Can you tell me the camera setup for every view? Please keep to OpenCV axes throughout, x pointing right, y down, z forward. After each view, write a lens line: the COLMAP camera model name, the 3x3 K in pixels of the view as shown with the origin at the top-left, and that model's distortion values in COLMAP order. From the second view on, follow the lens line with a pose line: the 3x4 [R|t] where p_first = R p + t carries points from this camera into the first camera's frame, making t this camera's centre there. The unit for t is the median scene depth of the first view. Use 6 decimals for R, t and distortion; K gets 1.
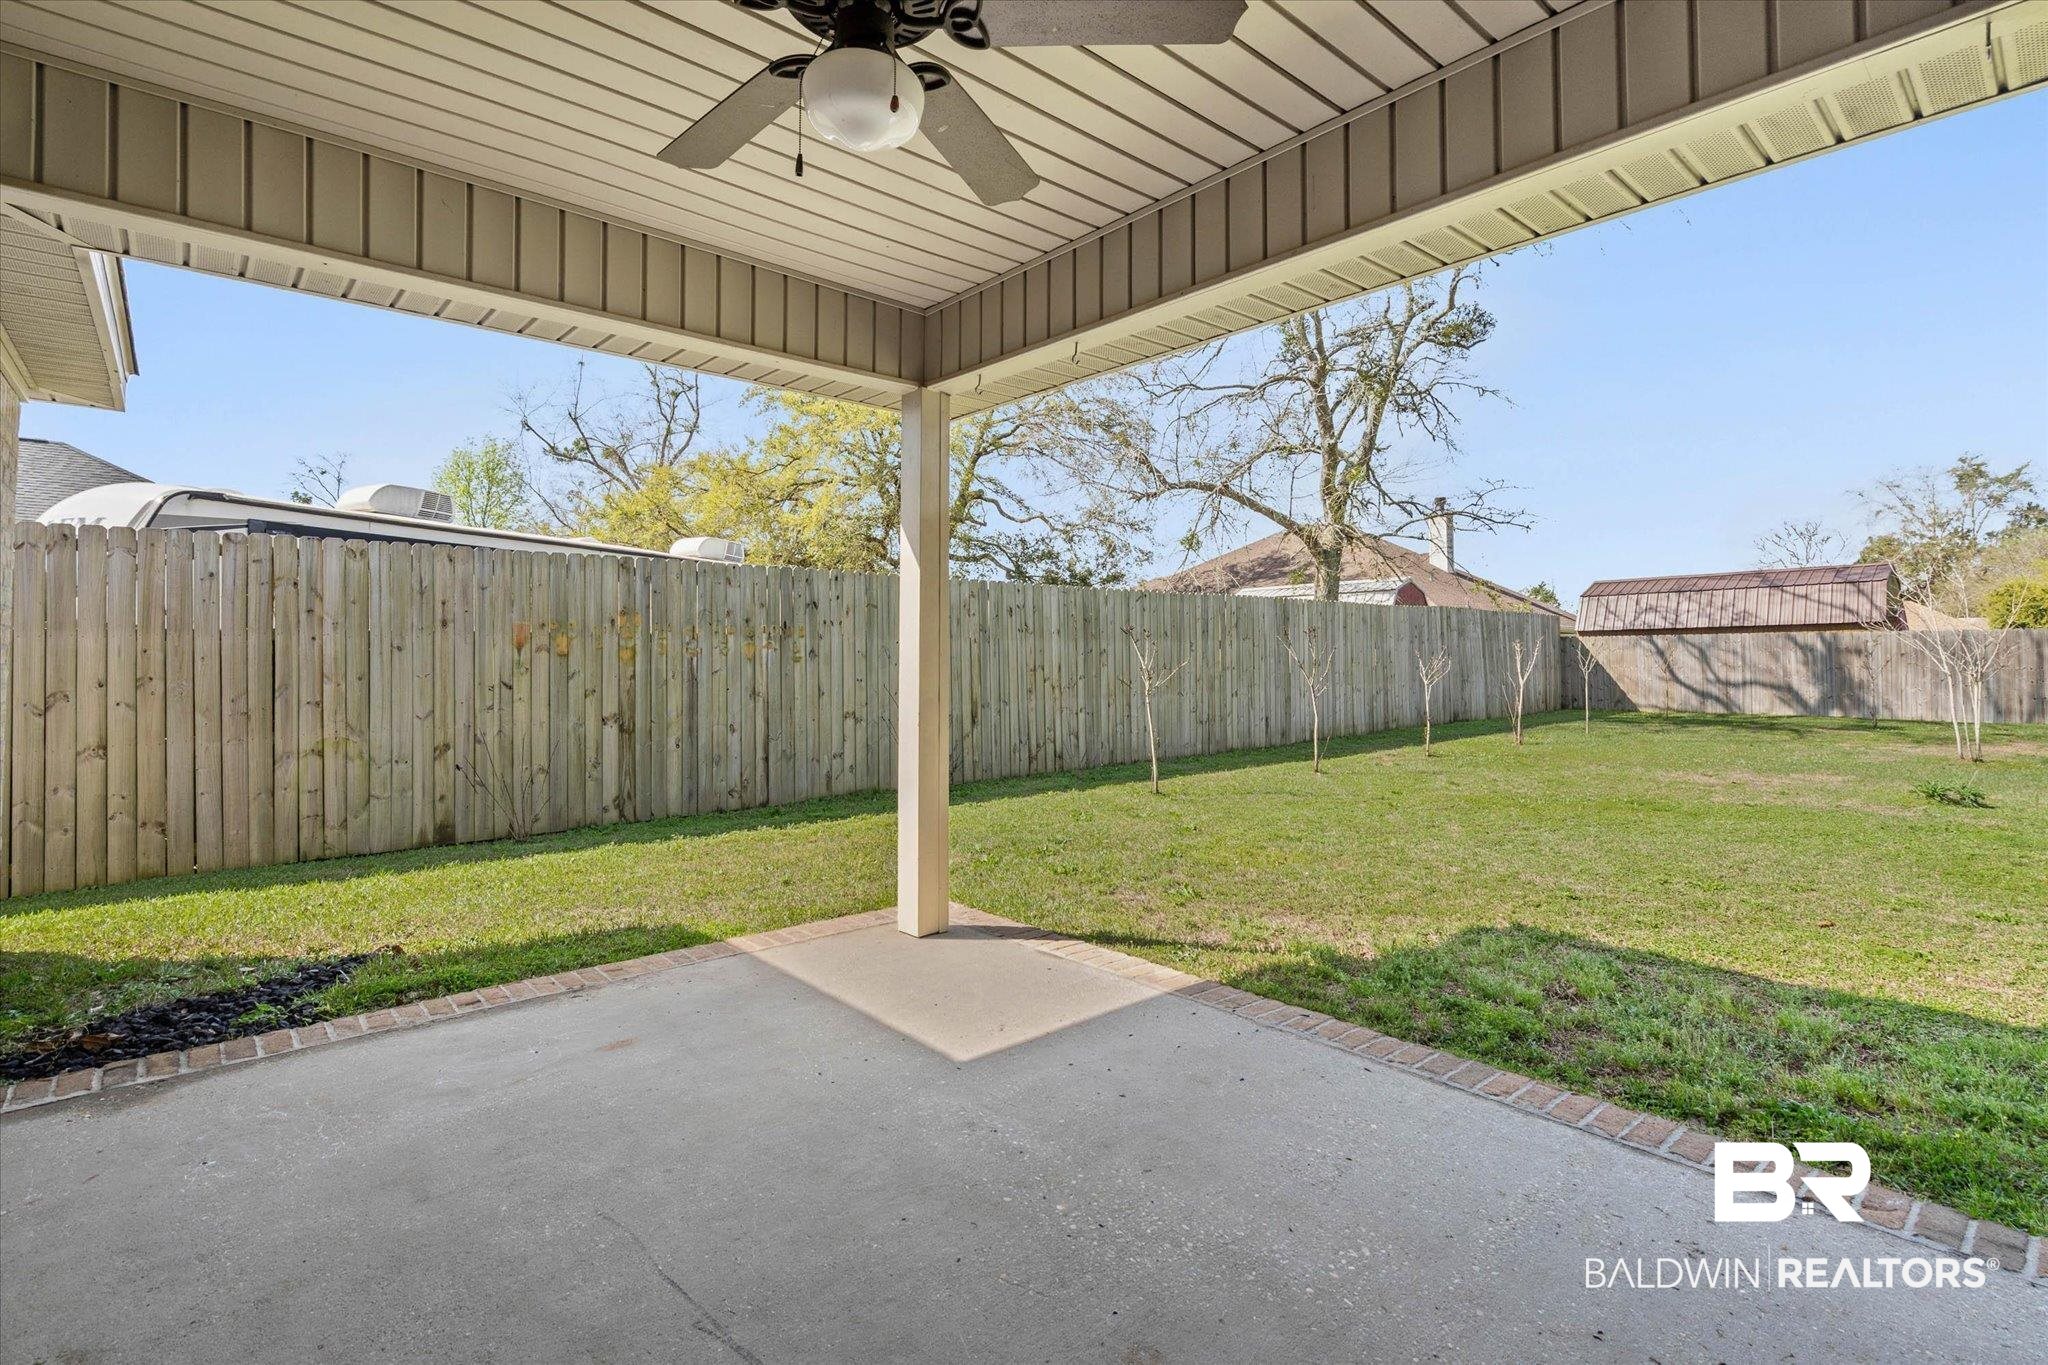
lens RADIAL K [[943.7, 0, 1021.4], [0, 943.7, 671.7], [0, 0, 1]] dist [0.000039, -0.000037]
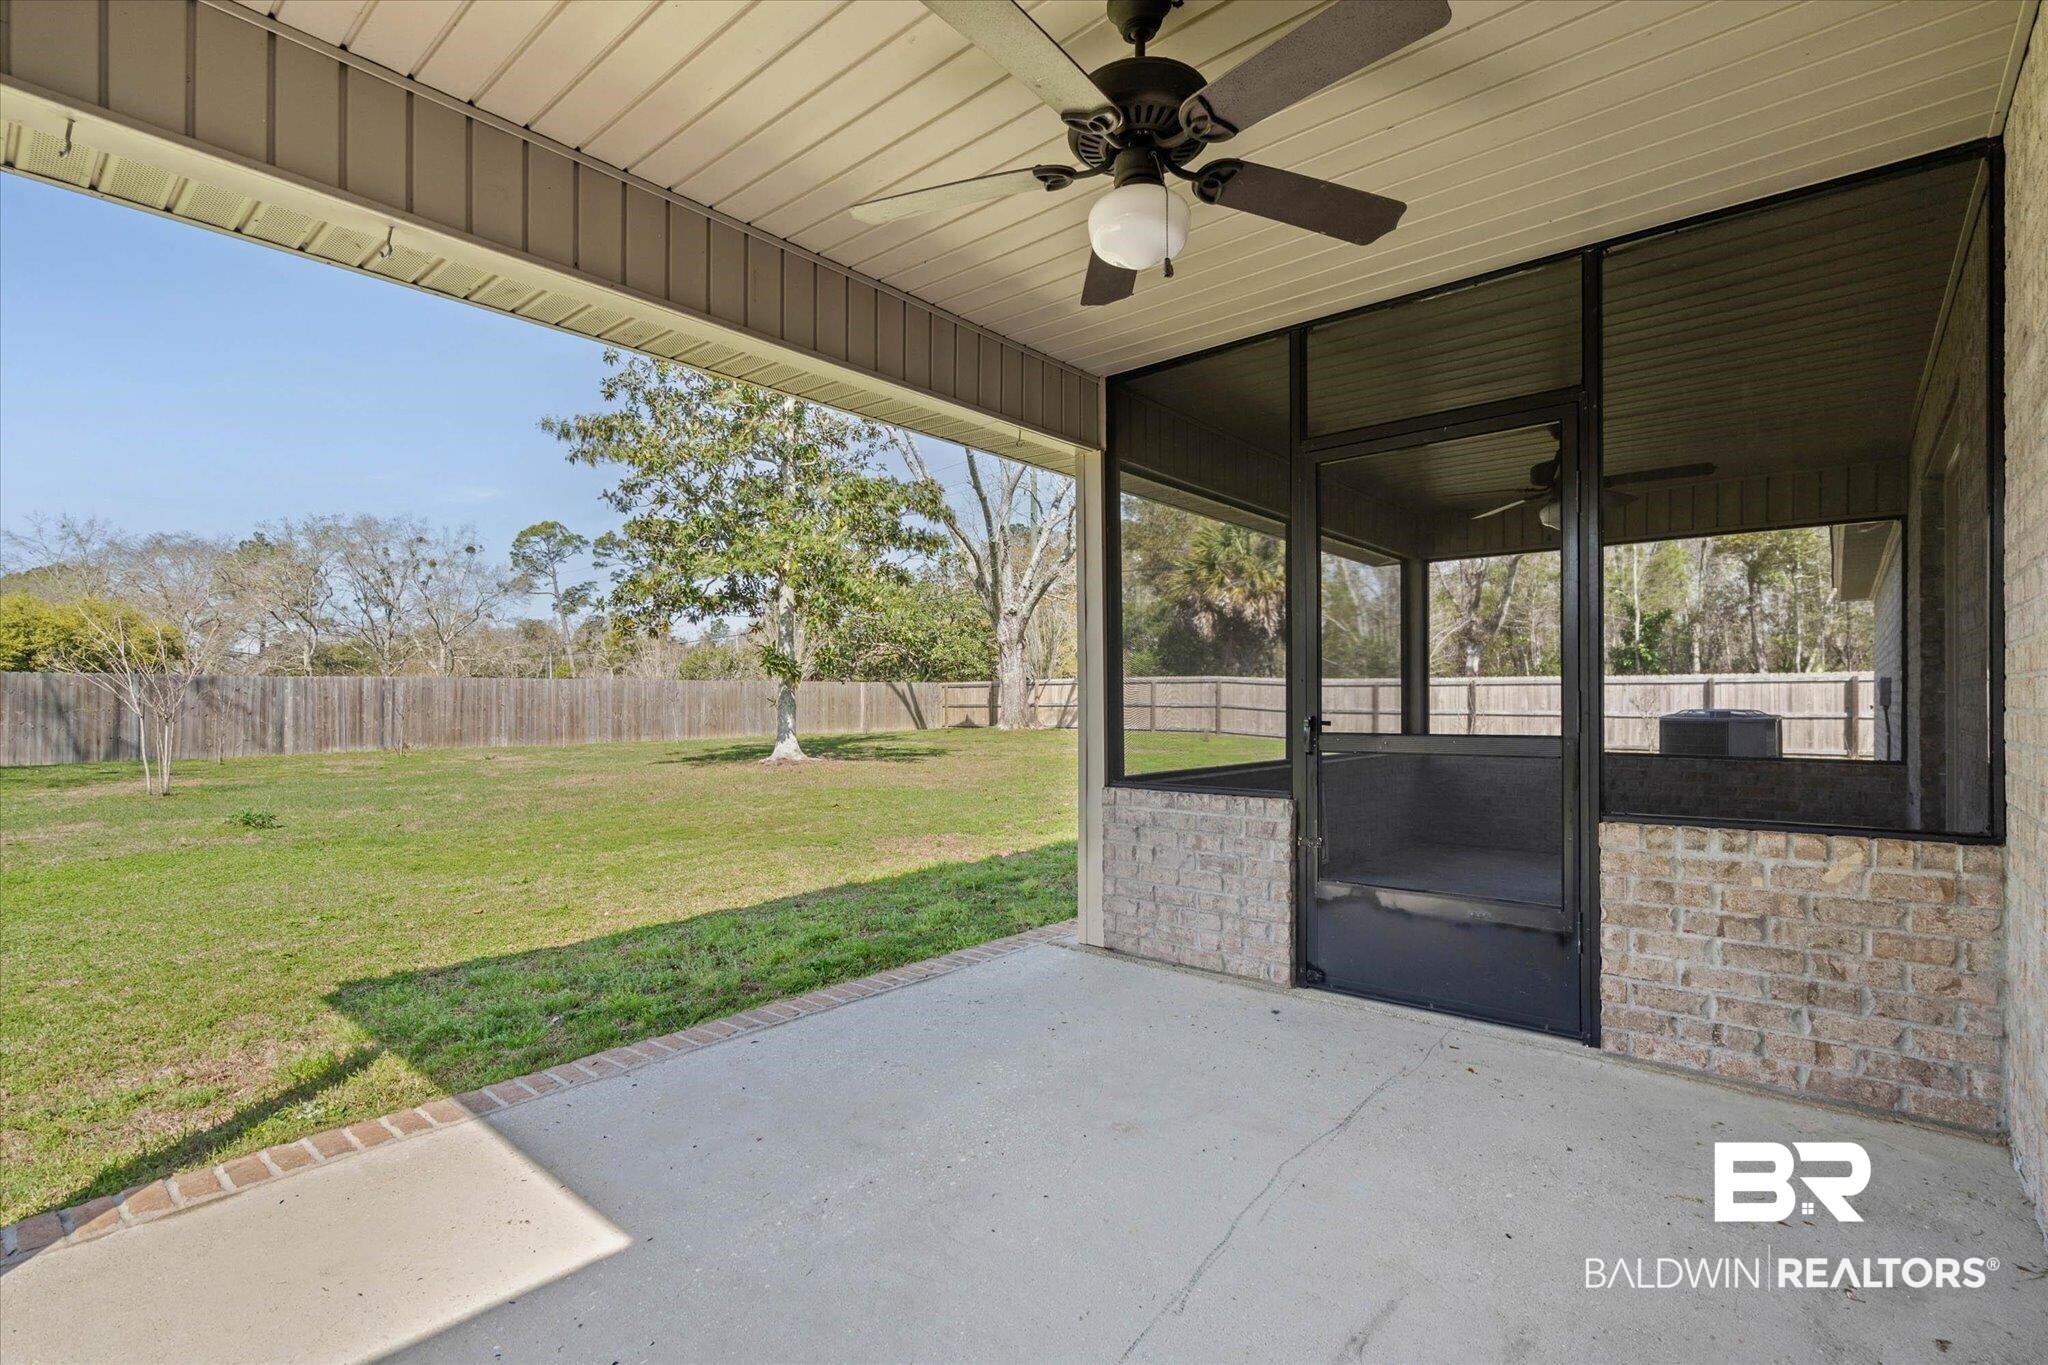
lens RADIAL K [[949.3, 0, 1025.0], [0, 949.3, 698.6], [0, 0, 1]] dist [0.001486, -0.000203]
pose [[-0.139467, 0.007455, 0.990199, -0.811883], [0.012506, 0.999905, -0.005767, 0.009406], [-0.990148, 0.011580, -0.139547, 0.789408]]
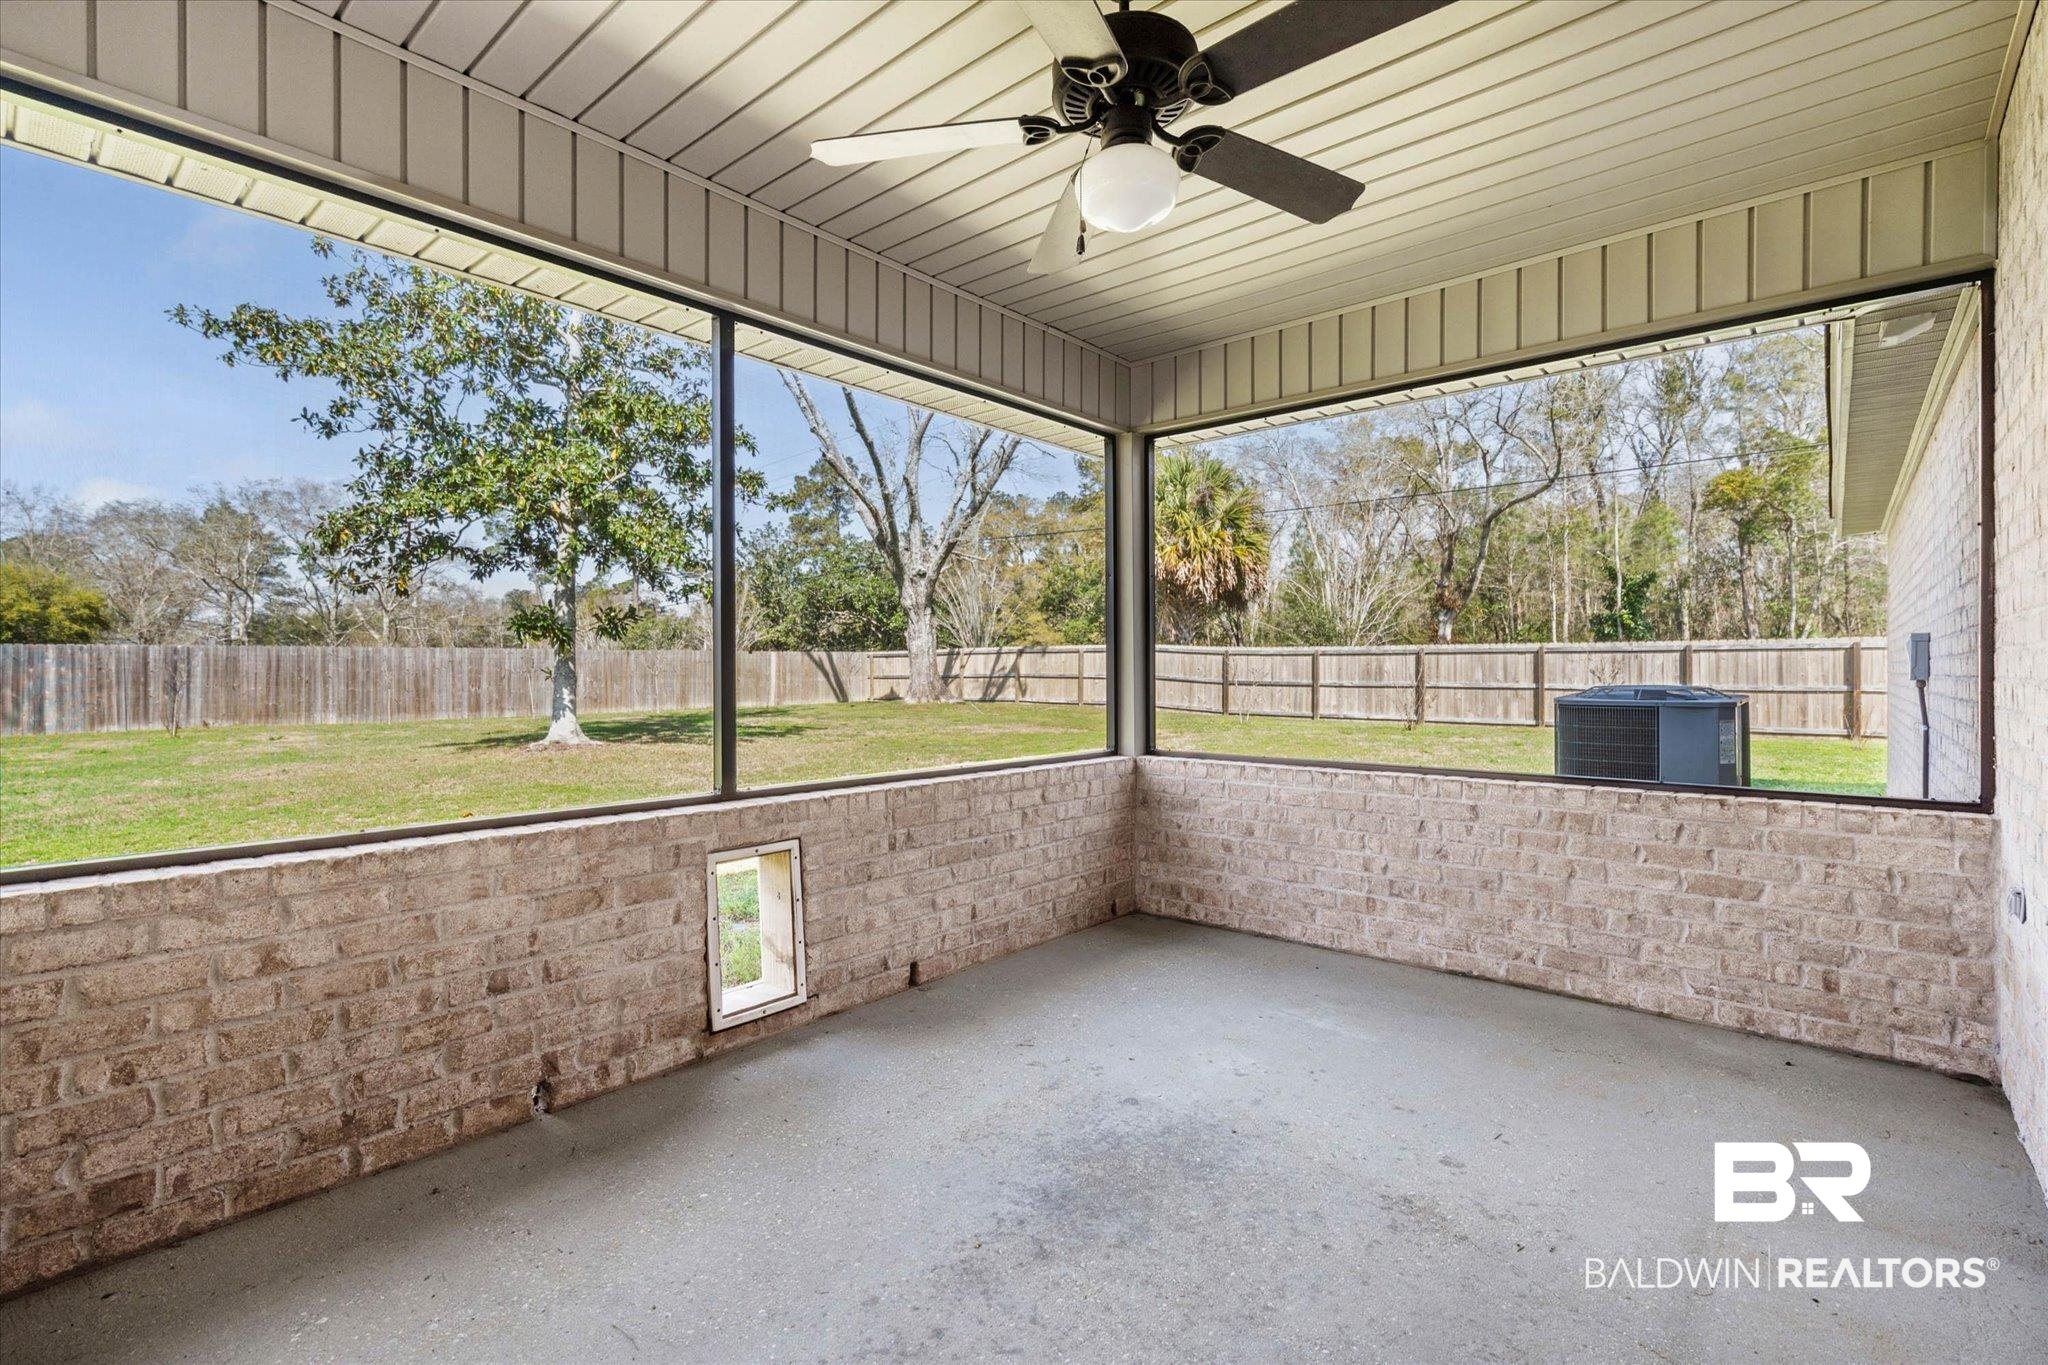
lens RADIAL K [[943.7, 0, 1021.4], [0, 943.7, 671.7], [0, 0, 1]] dist [0.000039, -0.000037]
pose [[-0.135487, 0.004896, 0.990767, -0.711160], [0.012970, 0.999911, -0.003167, 0.009984], [-0.990694, 0.012422, -0.135539, 0.676205]]
